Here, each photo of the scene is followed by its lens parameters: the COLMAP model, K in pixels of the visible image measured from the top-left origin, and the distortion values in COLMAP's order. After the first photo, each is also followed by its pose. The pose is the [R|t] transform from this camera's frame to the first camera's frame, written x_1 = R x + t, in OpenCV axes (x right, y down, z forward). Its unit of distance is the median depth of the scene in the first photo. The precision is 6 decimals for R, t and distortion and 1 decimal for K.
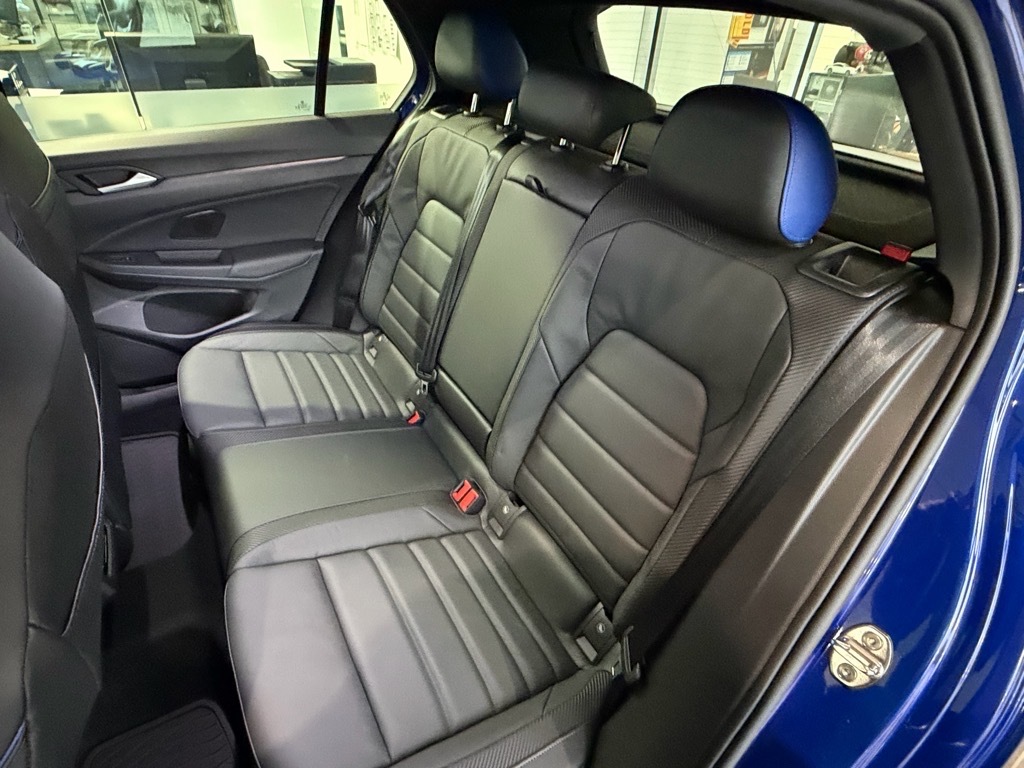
lens RADIAL K [[547.2, 0, 512.0], [0, 547.2, 384.0], [0, 0, 1]] dist [0.000847, 0.000417]
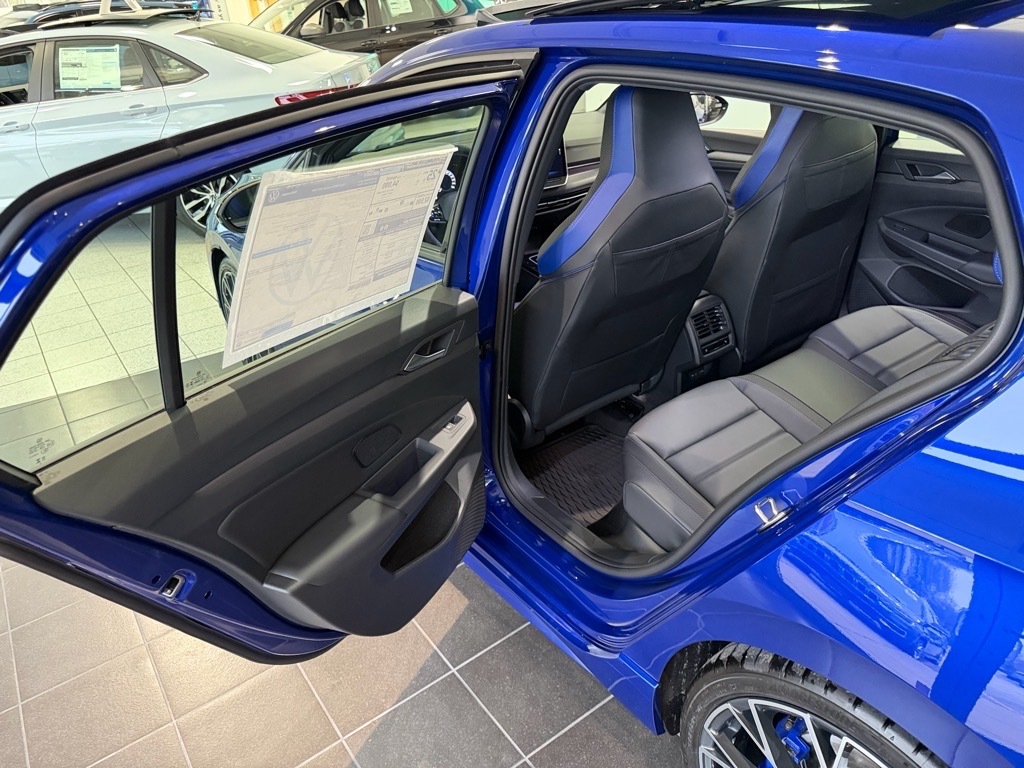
lens RADIAL K [[716.9, 0, 512.0], [0, 716.9, 384.0], [0, 0, 1]] dist [0.002256, 0.002251]
pose [[0.105222, 0.452510, -0.885530, 0.847743], [-0.527073, 0.780487, 0.336204, -0.024707], [0.843280, 0.431363, 0.320630, -0.164033]]
